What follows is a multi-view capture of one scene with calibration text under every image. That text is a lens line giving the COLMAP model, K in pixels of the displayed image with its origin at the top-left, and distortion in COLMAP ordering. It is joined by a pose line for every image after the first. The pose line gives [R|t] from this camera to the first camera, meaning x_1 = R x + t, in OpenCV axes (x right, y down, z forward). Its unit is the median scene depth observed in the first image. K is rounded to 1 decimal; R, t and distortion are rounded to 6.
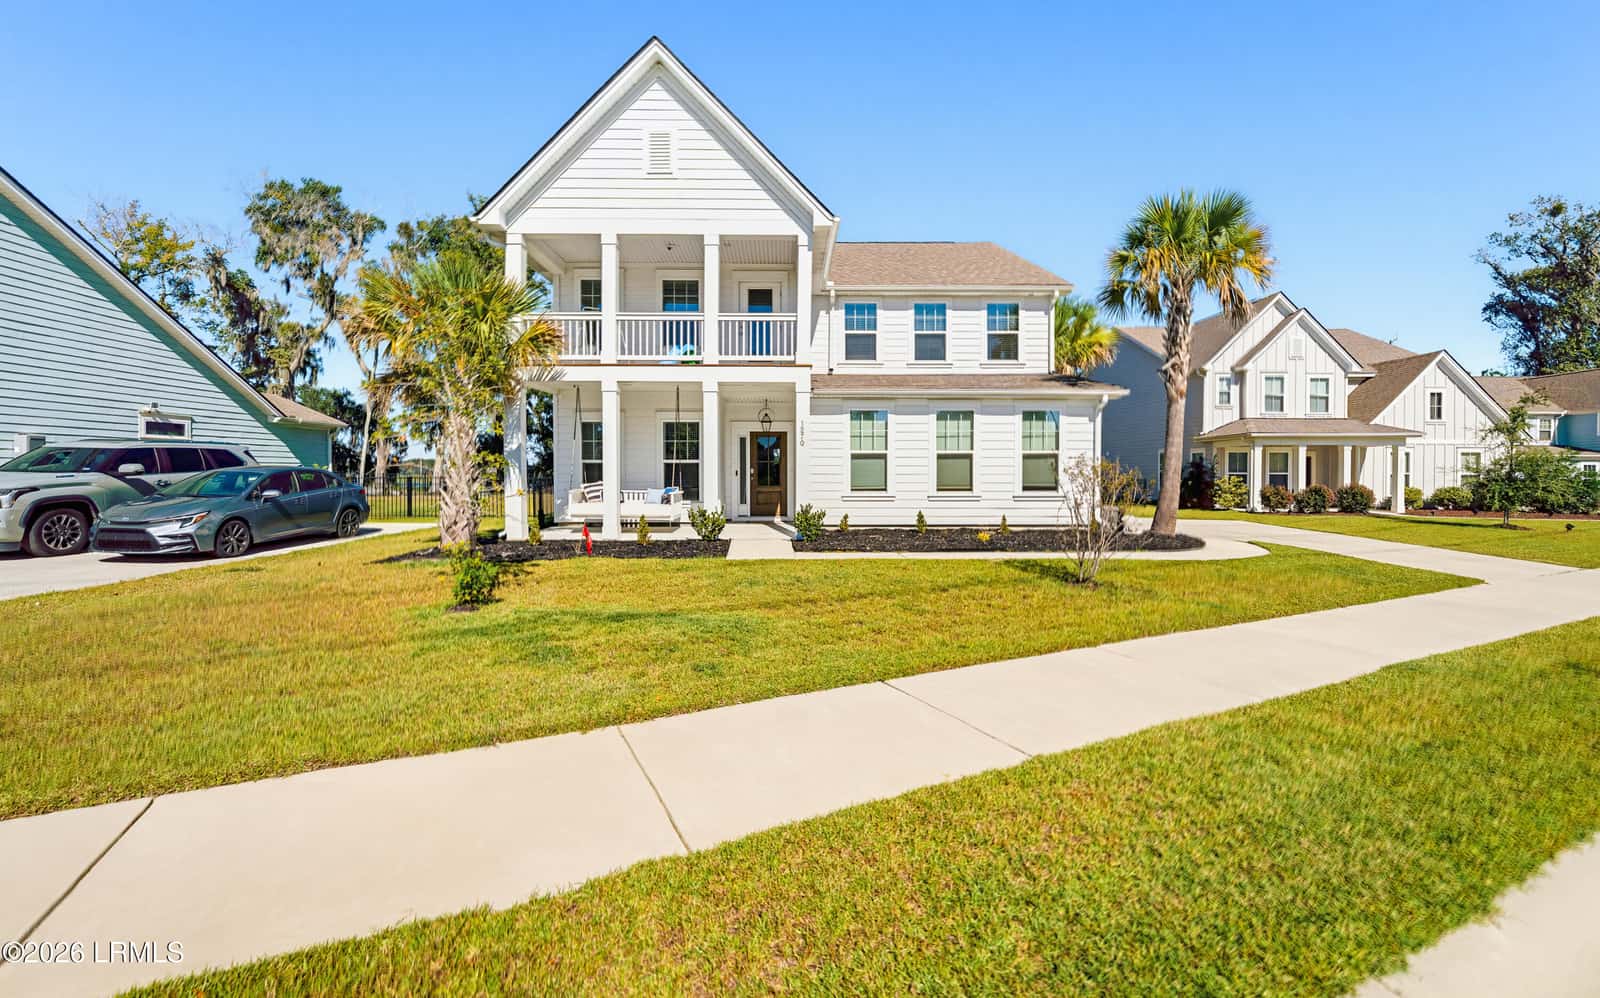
lens RADIAL K [[710.4, 0, 781.6], [0, 710.4, 475.7], [0, 0, 1]] dist [-0.000812, -0.006261]
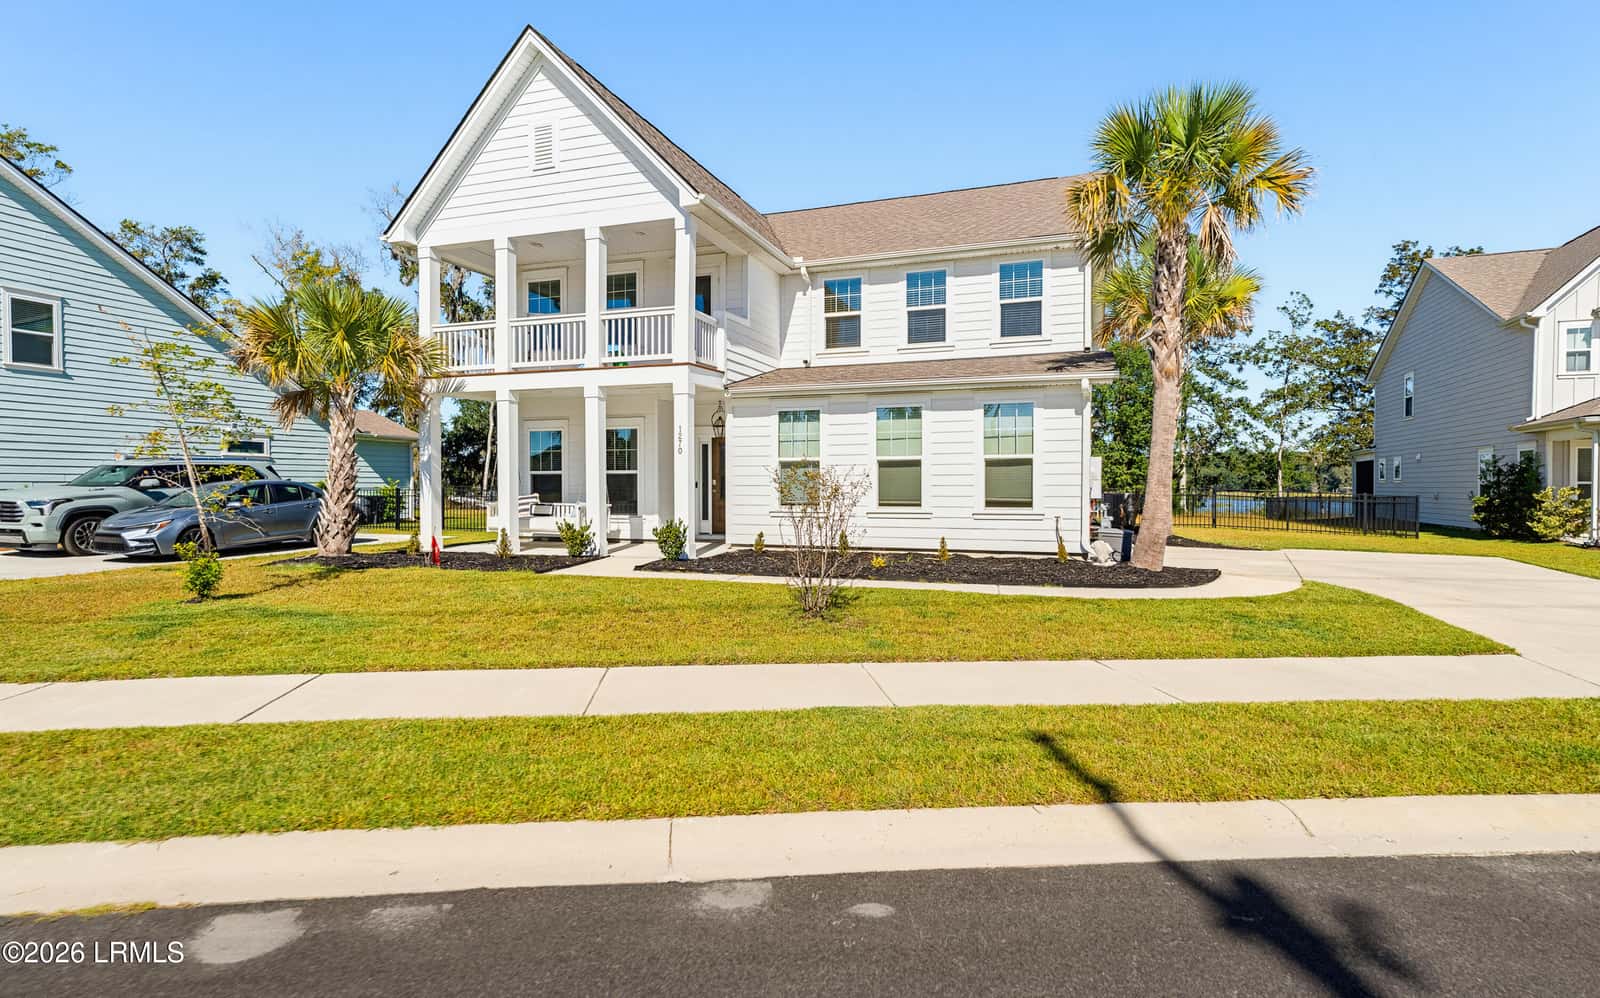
lens RADIAL K [[897.7, 0, 764.9], [0, 897.7, 488.9], [0, 0, 1]] dist [0.030529, -0.000148]
pose [[0.926933, -0.002609, -0.375218, 0.470636], [0.001977, 0.999996, -0.002069, 0.004122], [0.375222, 0.001176, 0.926934, -0.005625]]
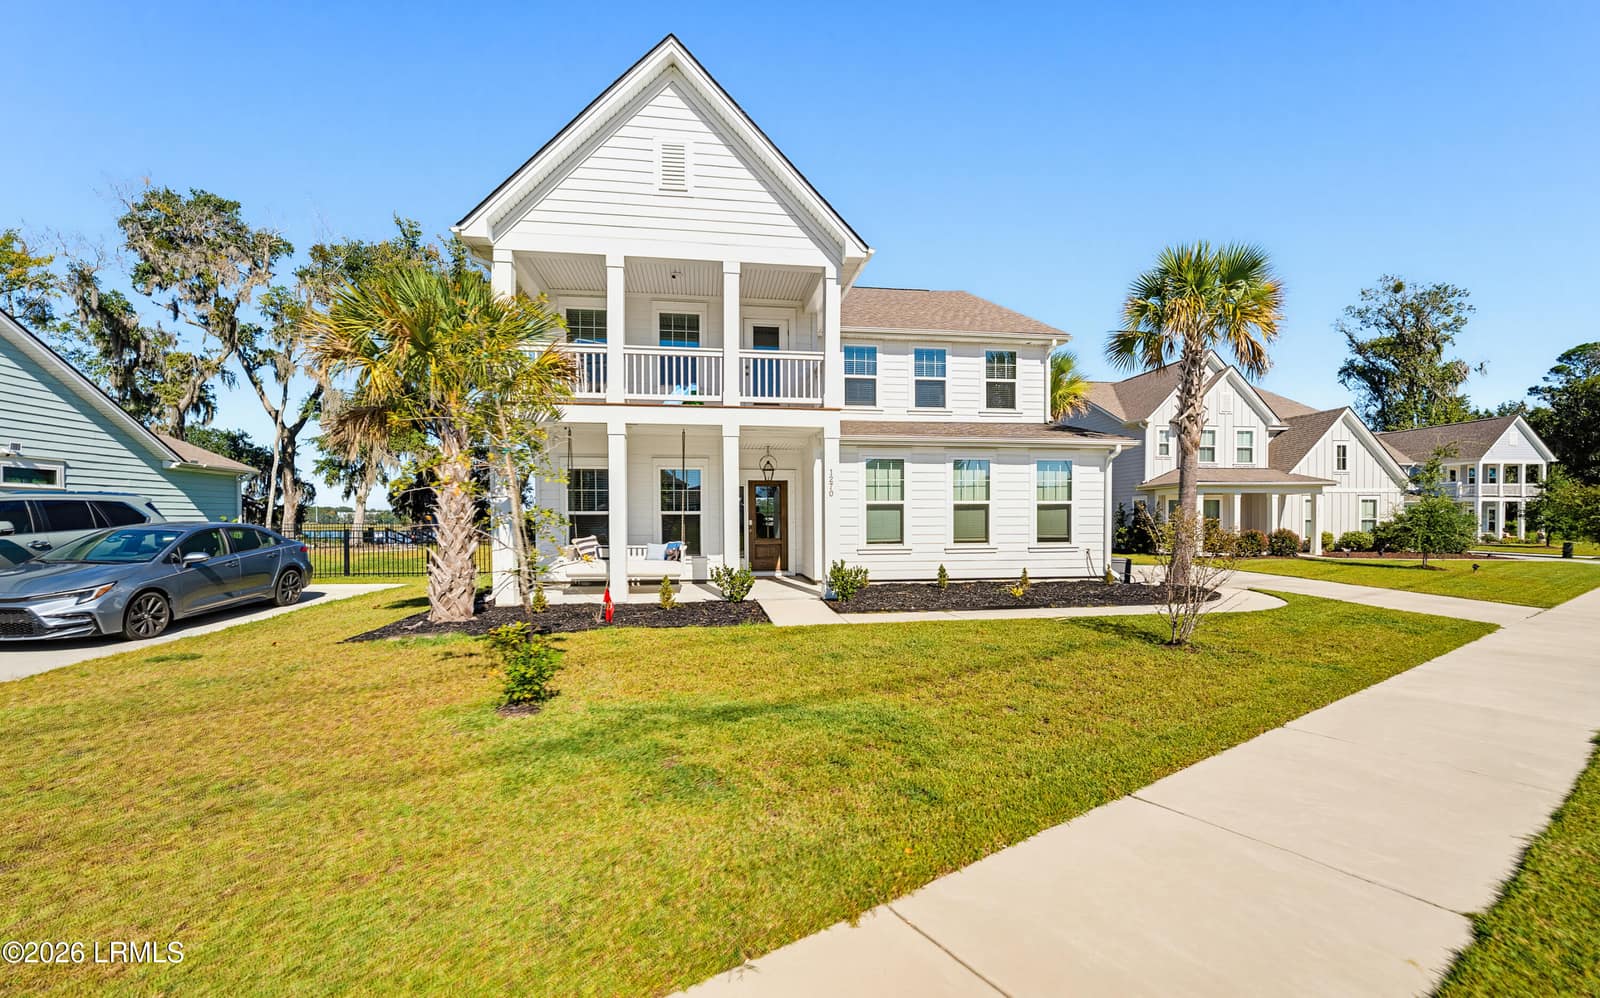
lens RADIAL K [[689.9, 0, 793.2], [0, 689.9, 526.5], [0, 0, 1]] dist [-0.009762, -0.000272]
pose [[0.989416, -0.007887, 0.144894, -0.128317], [0.006819, 0.999946, 0.007865, -0.008862], [-0.144948, -0.006793, 0.989416, 0.104584]]
